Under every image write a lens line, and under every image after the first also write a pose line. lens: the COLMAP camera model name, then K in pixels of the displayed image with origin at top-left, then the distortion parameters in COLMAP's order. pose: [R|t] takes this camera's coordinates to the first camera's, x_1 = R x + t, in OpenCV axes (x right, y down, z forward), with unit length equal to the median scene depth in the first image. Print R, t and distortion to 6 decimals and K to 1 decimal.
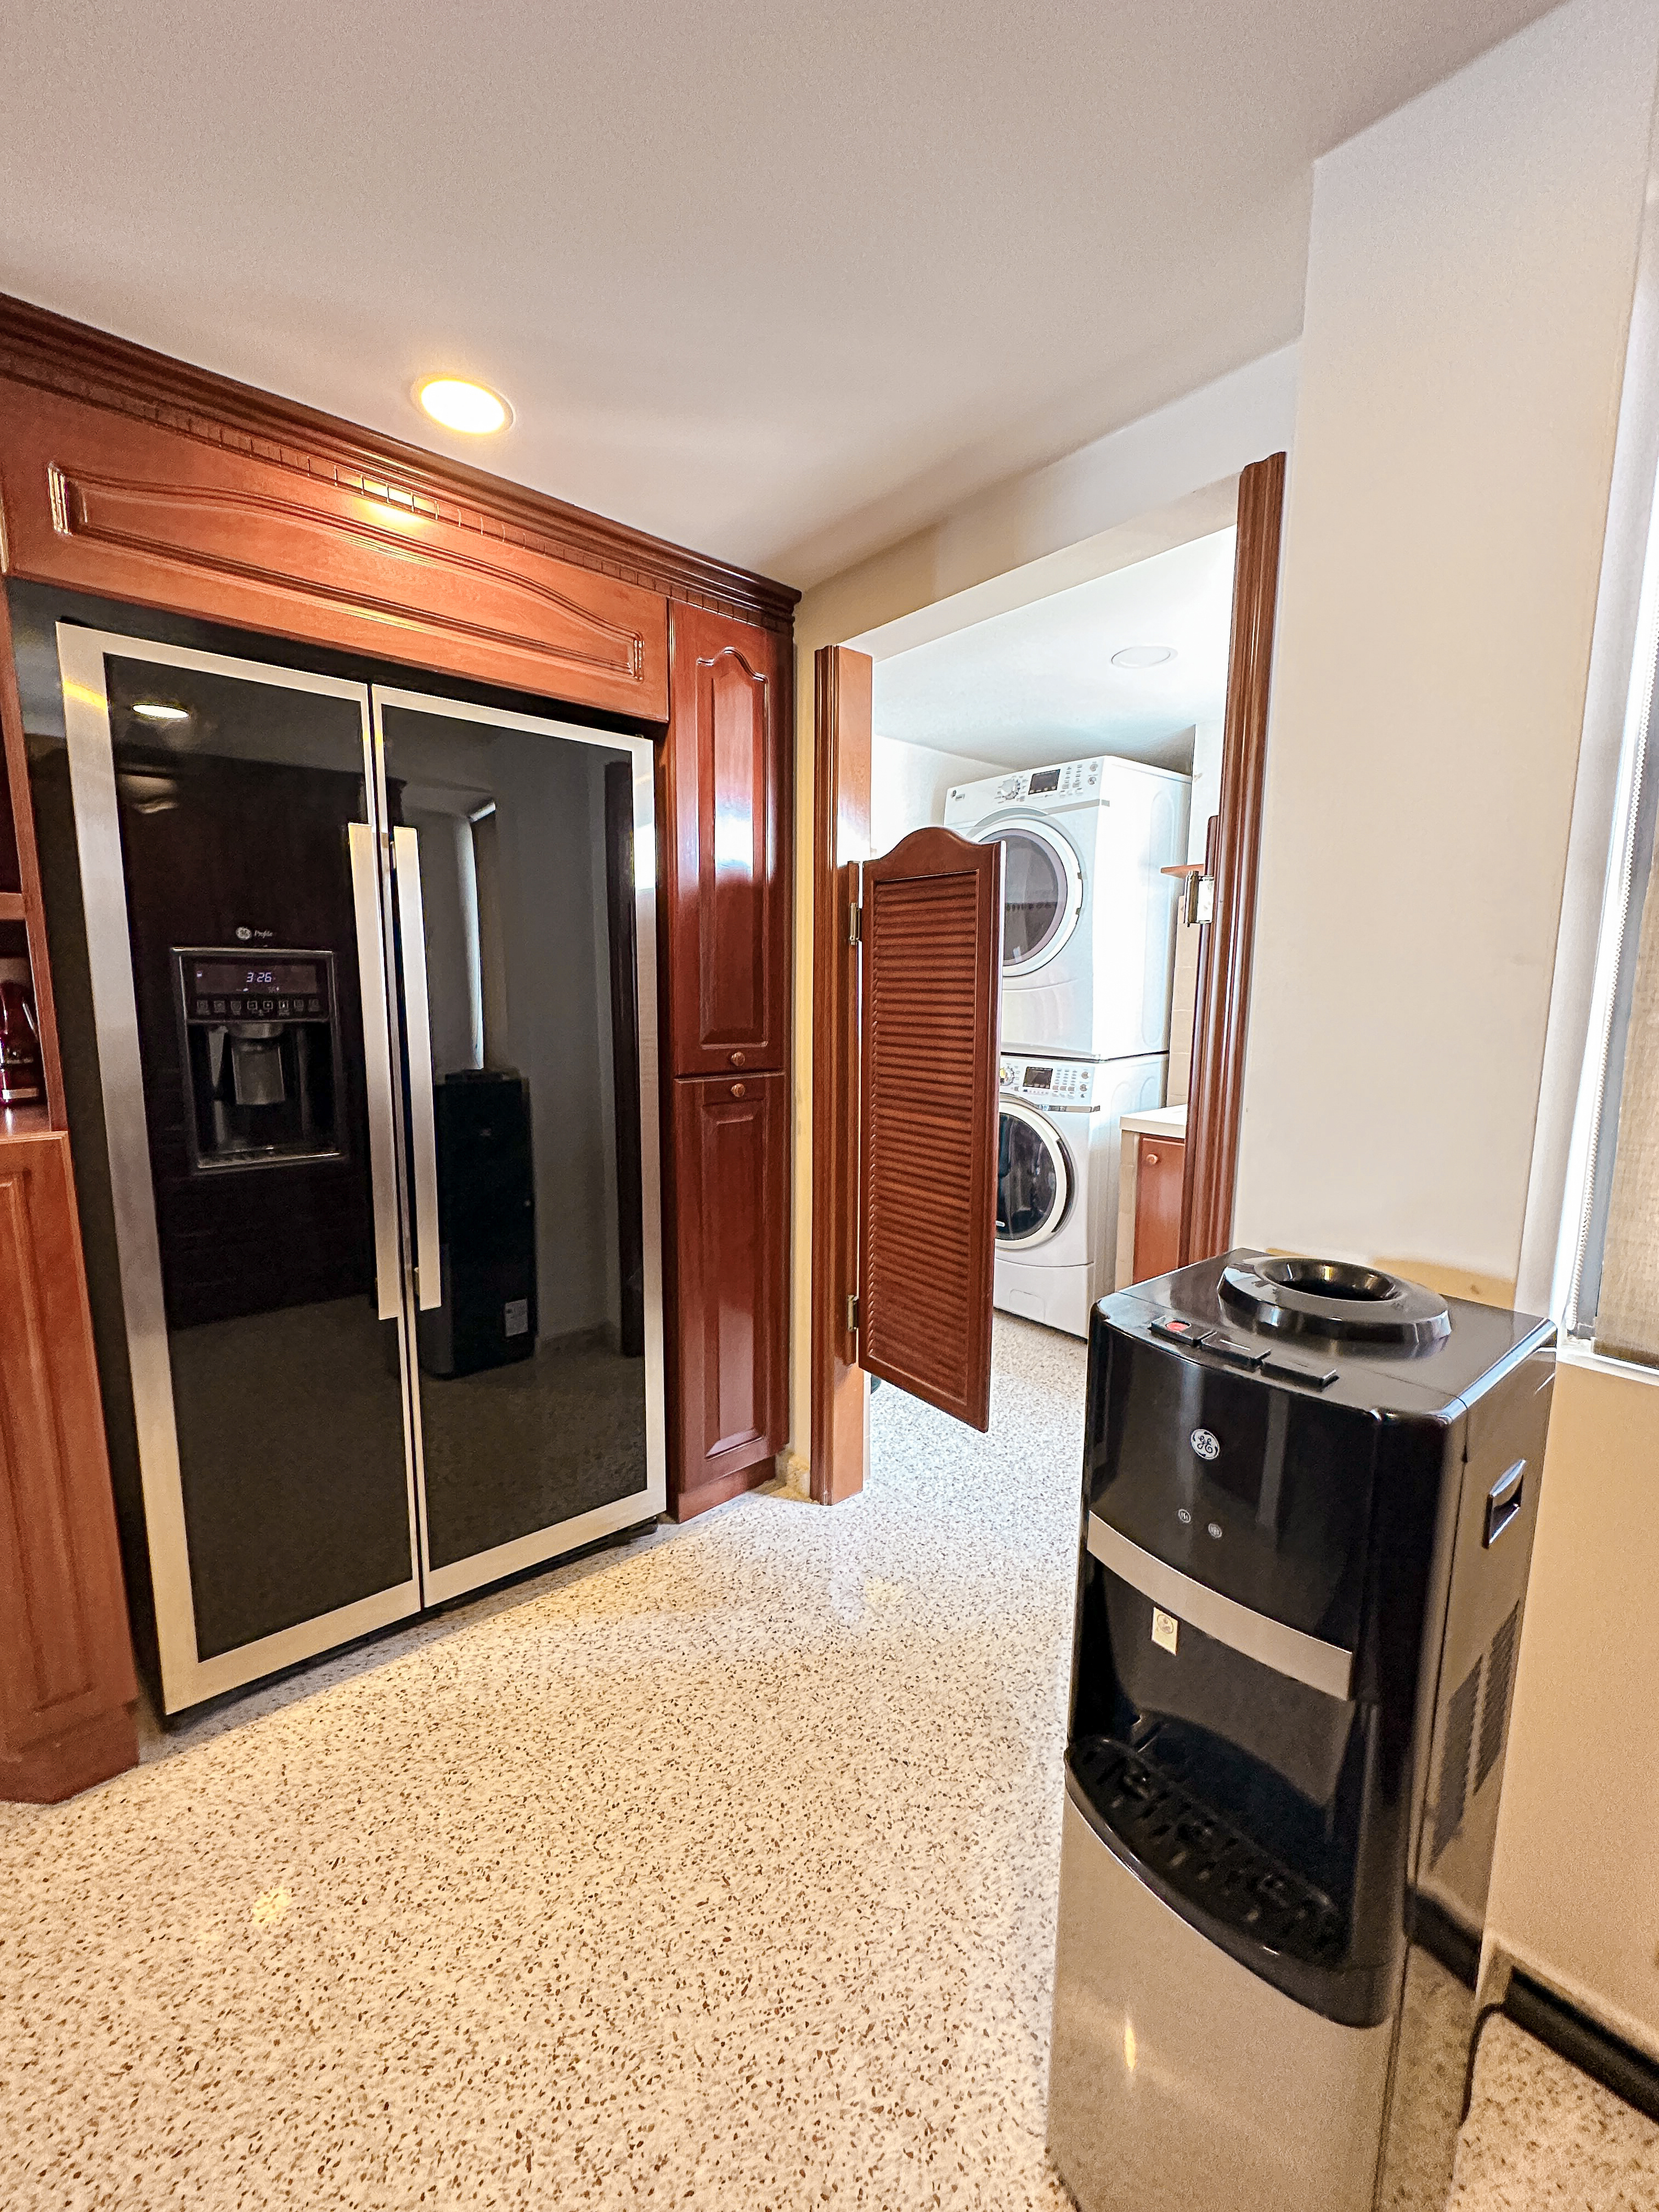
lens RADIAL K [[885.5, 0, 832.0], [0, 885.5, 1104.9], [0, 0, 1]] dist [-0.003764, 0.001460]
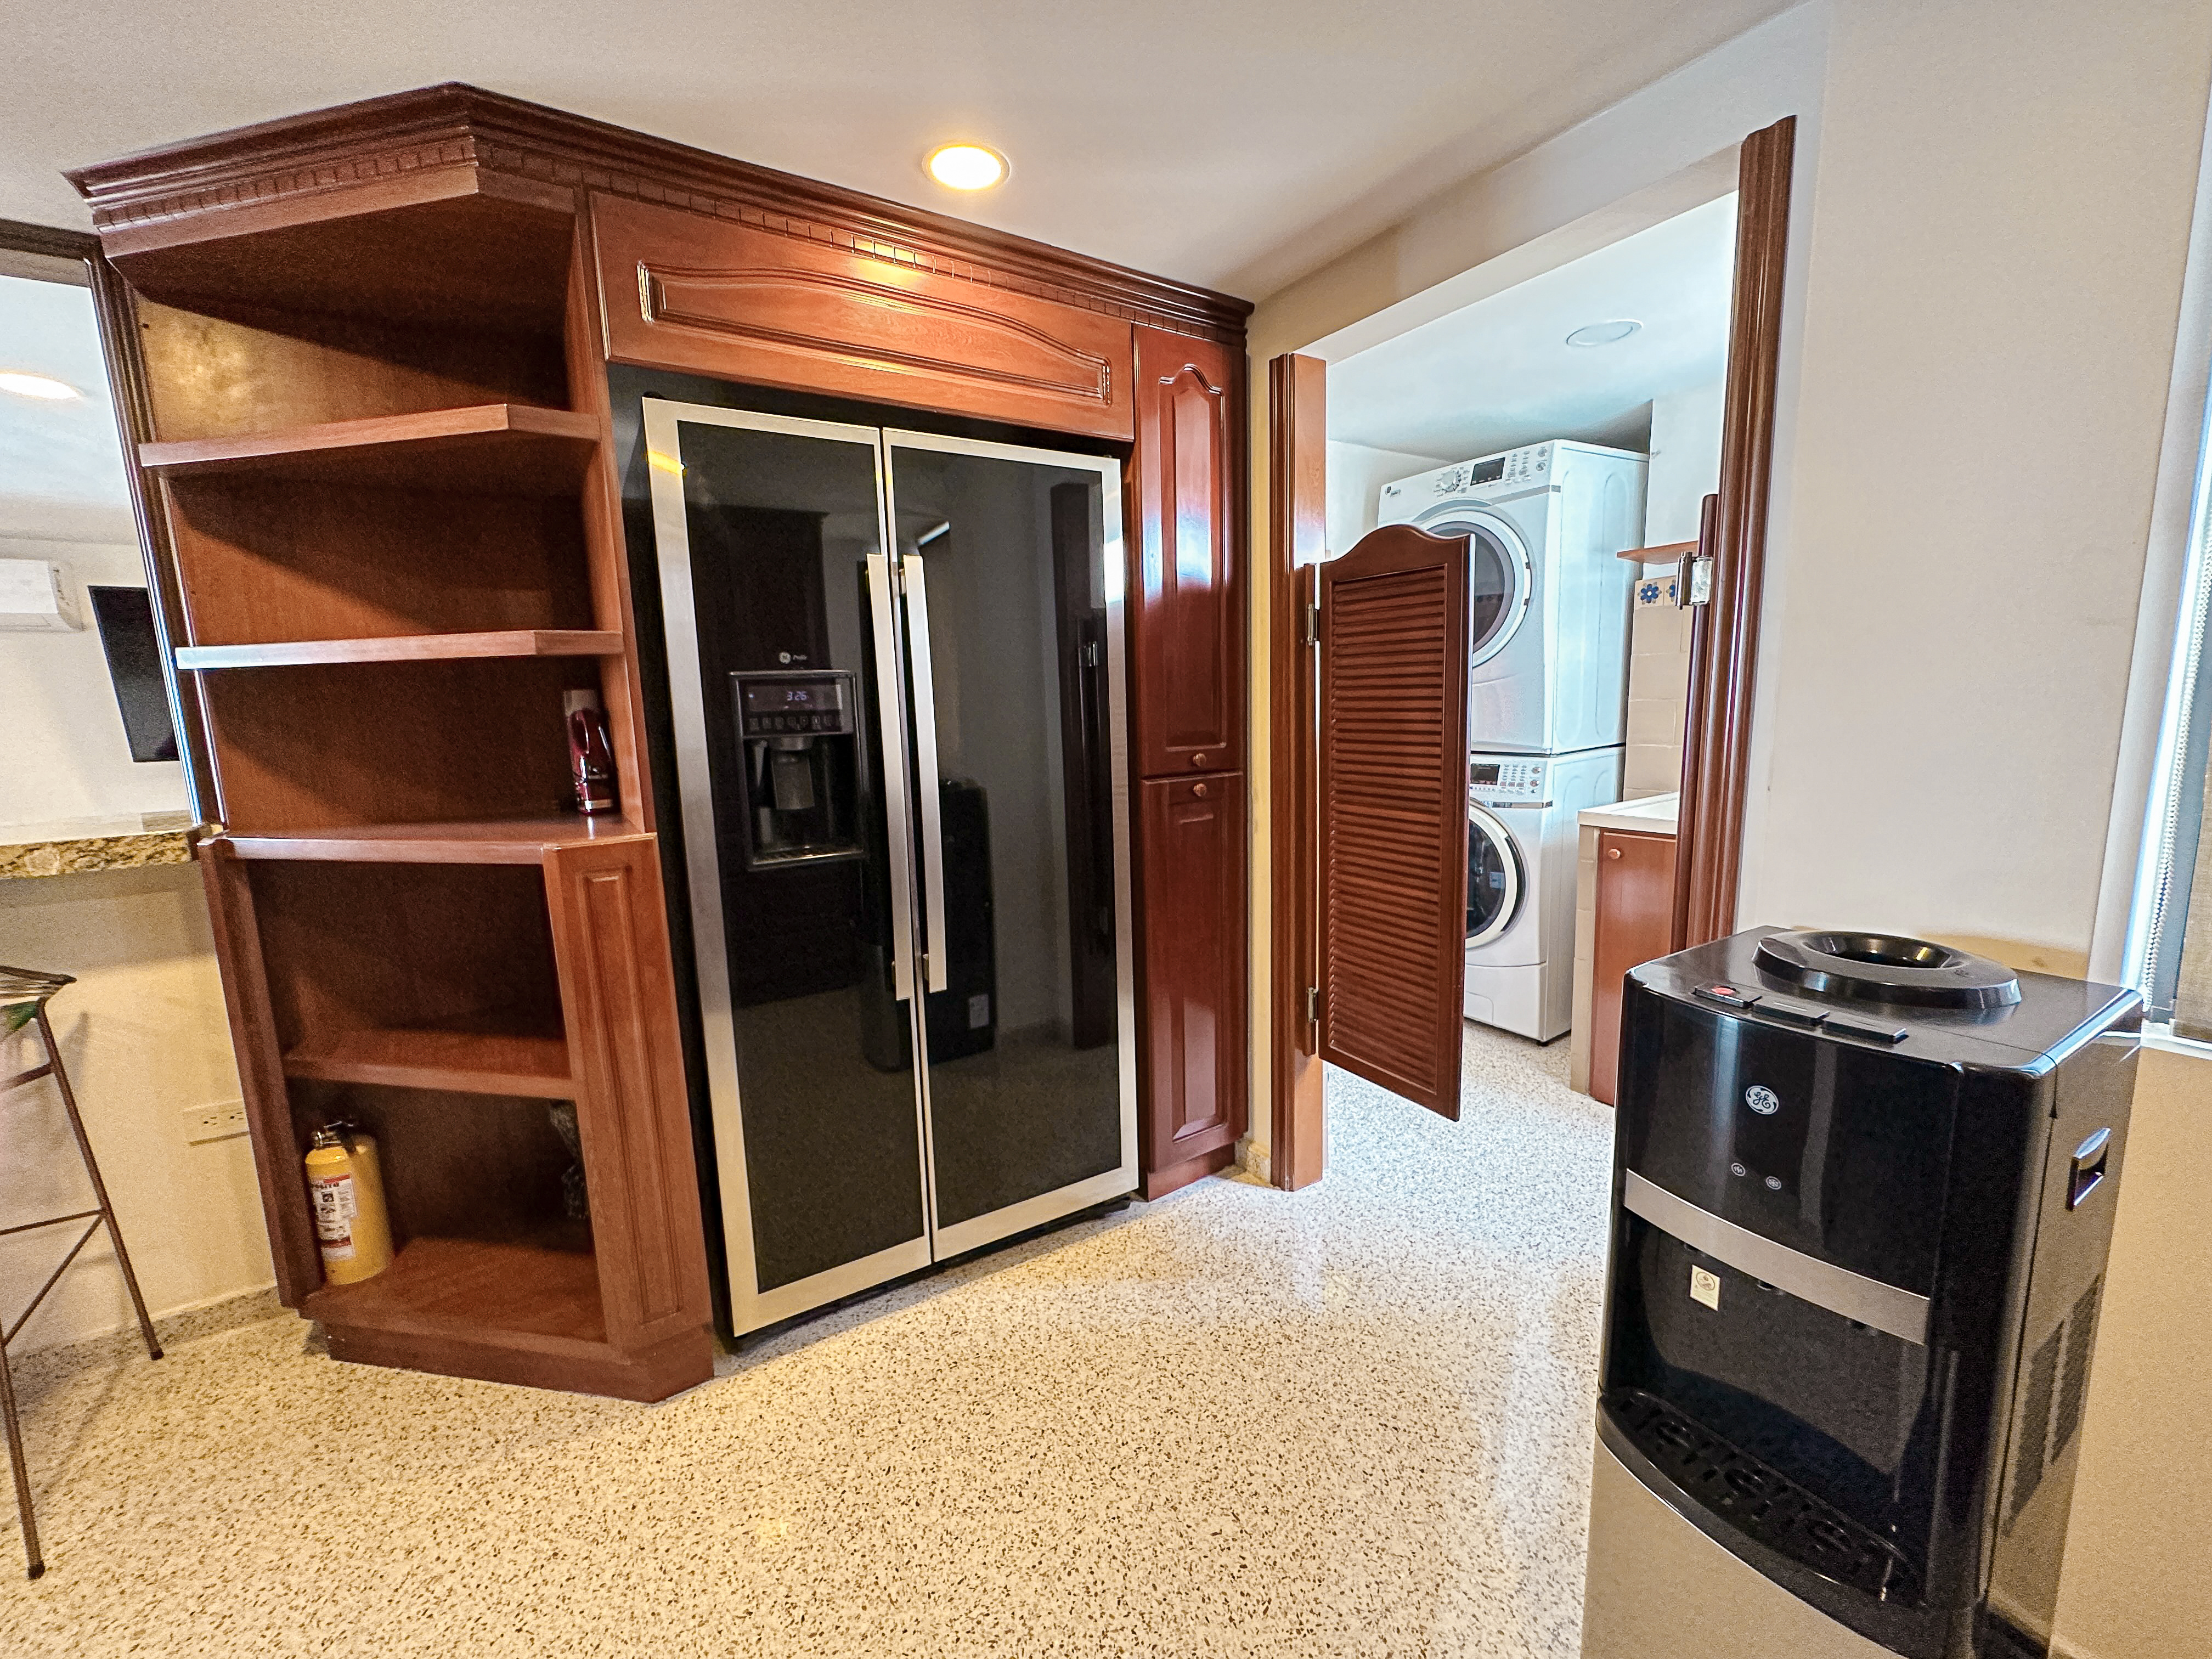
lens RADIAL K [[885.5, 0, 1105.8], [0, 885.5, 827.4], [0, 0, 1]] dist [-0.003764, 0.001460]
pose [[0.989814, -0.017050, -0.141340, -0.094711], [0.018990, 0.999743, 0.012385, 0.016981], [0.141093, -0.014943, 0.989884, -0.067899]]
